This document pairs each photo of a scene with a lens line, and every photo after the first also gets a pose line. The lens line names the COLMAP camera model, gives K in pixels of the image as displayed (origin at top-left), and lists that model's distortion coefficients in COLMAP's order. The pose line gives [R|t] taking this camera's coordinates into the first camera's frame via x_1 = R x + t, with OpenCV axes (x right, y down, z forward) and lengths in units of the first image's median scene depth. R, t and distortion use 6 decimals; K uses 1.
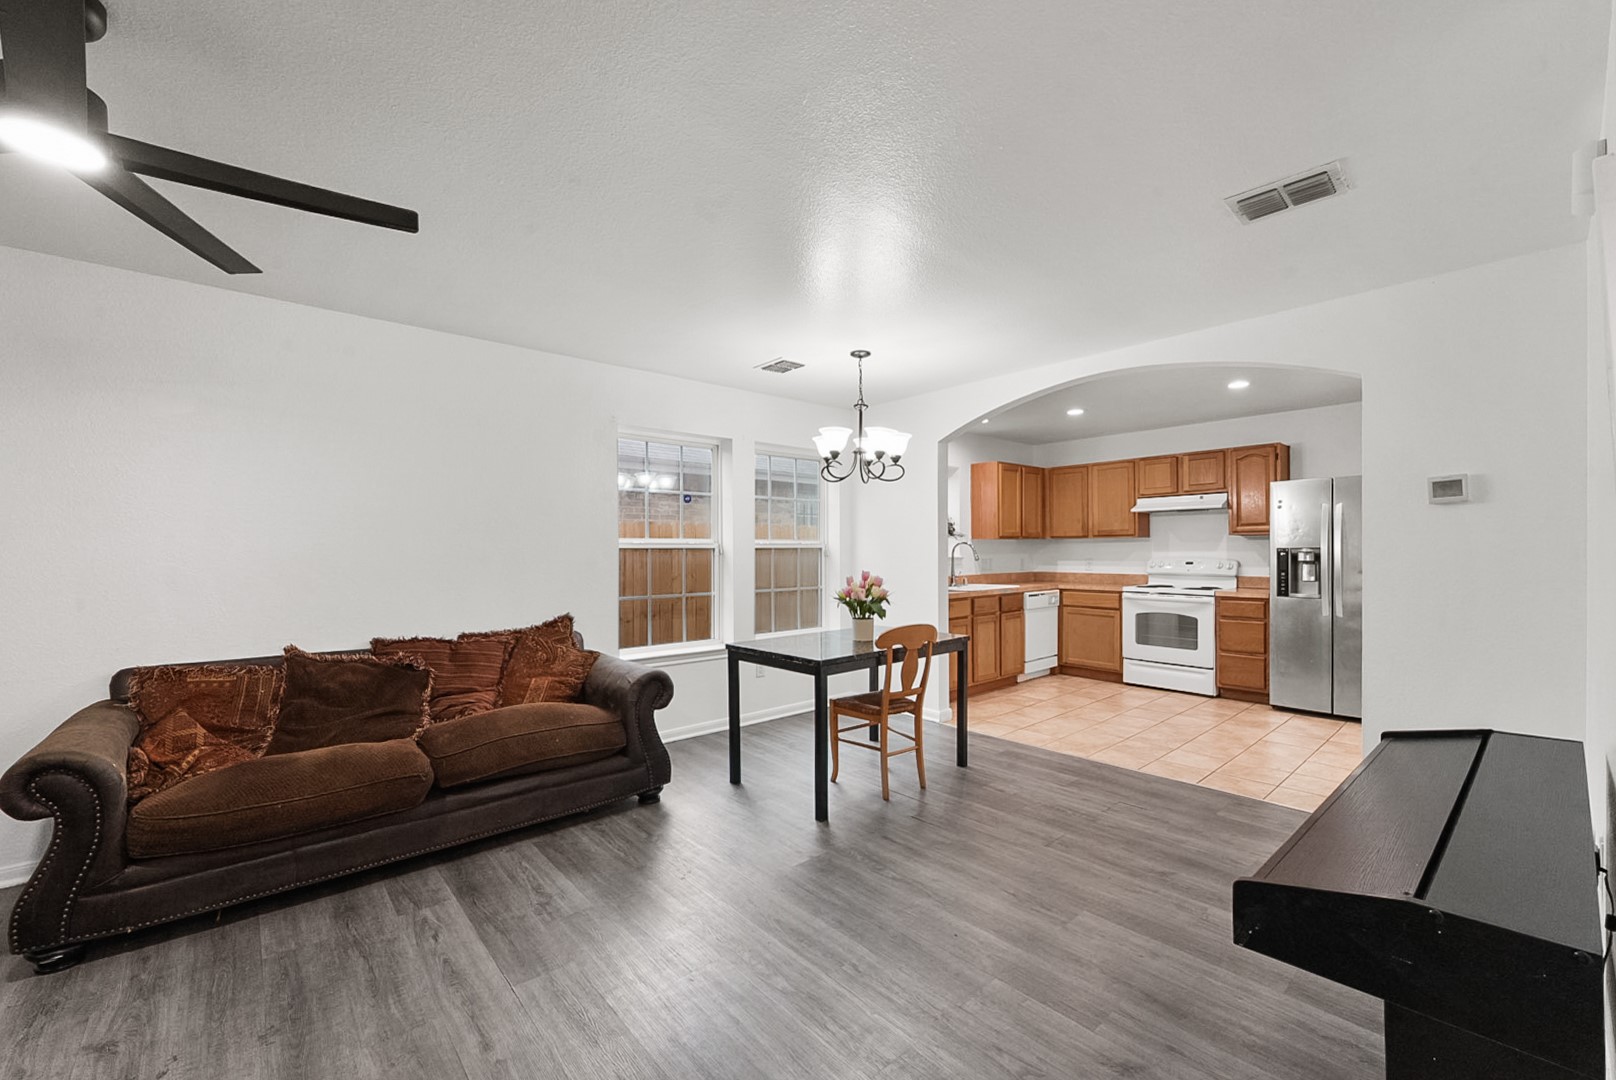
lens RADIAL K [[645.0, 0, 811.5], [0, 645.0, 552.6], [0, 0, 1]] dist [-0.001983, -0.000046]
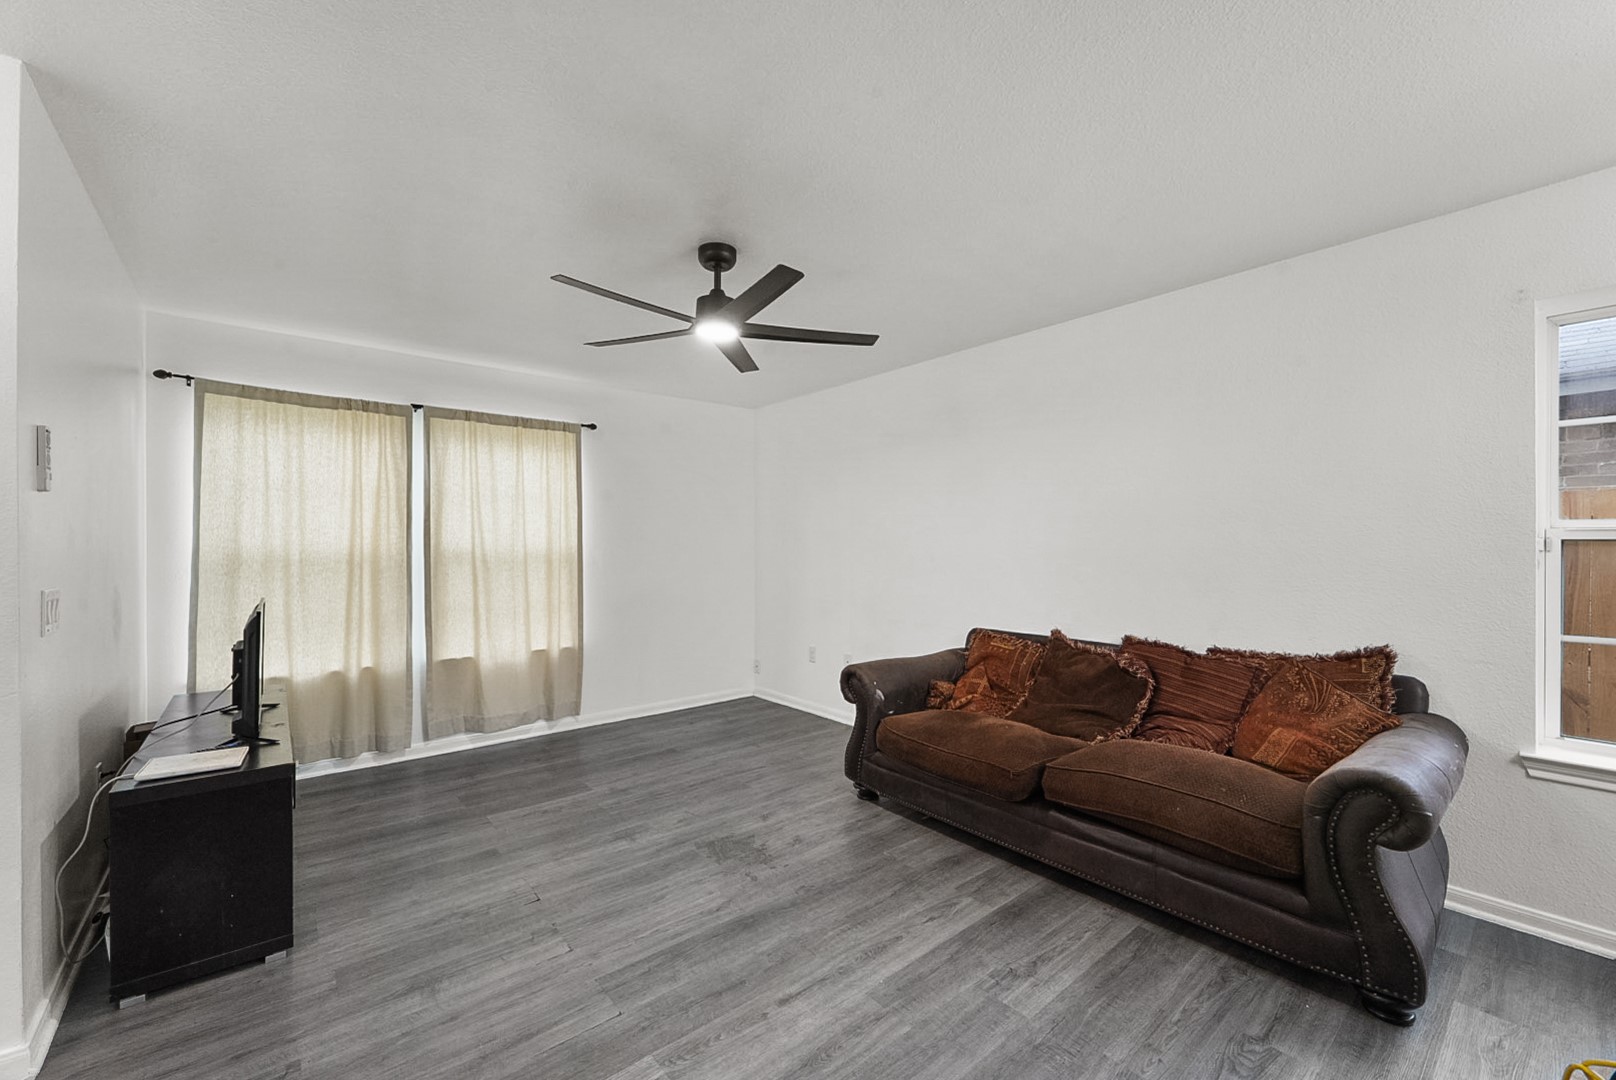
lens RADIAL K [[645.0, 0, 807.9], [0, 645.0, 545.5], [0, 0, 1]] dist [-0.001983, -0.000046]
pose [[-0.020175, 0.004000, -0.999788, 0.346812], [-0.000009, 0.999992, 0.004001, -0.006806], [0.999796, 0.000090, -0.020174, 0.628127]]
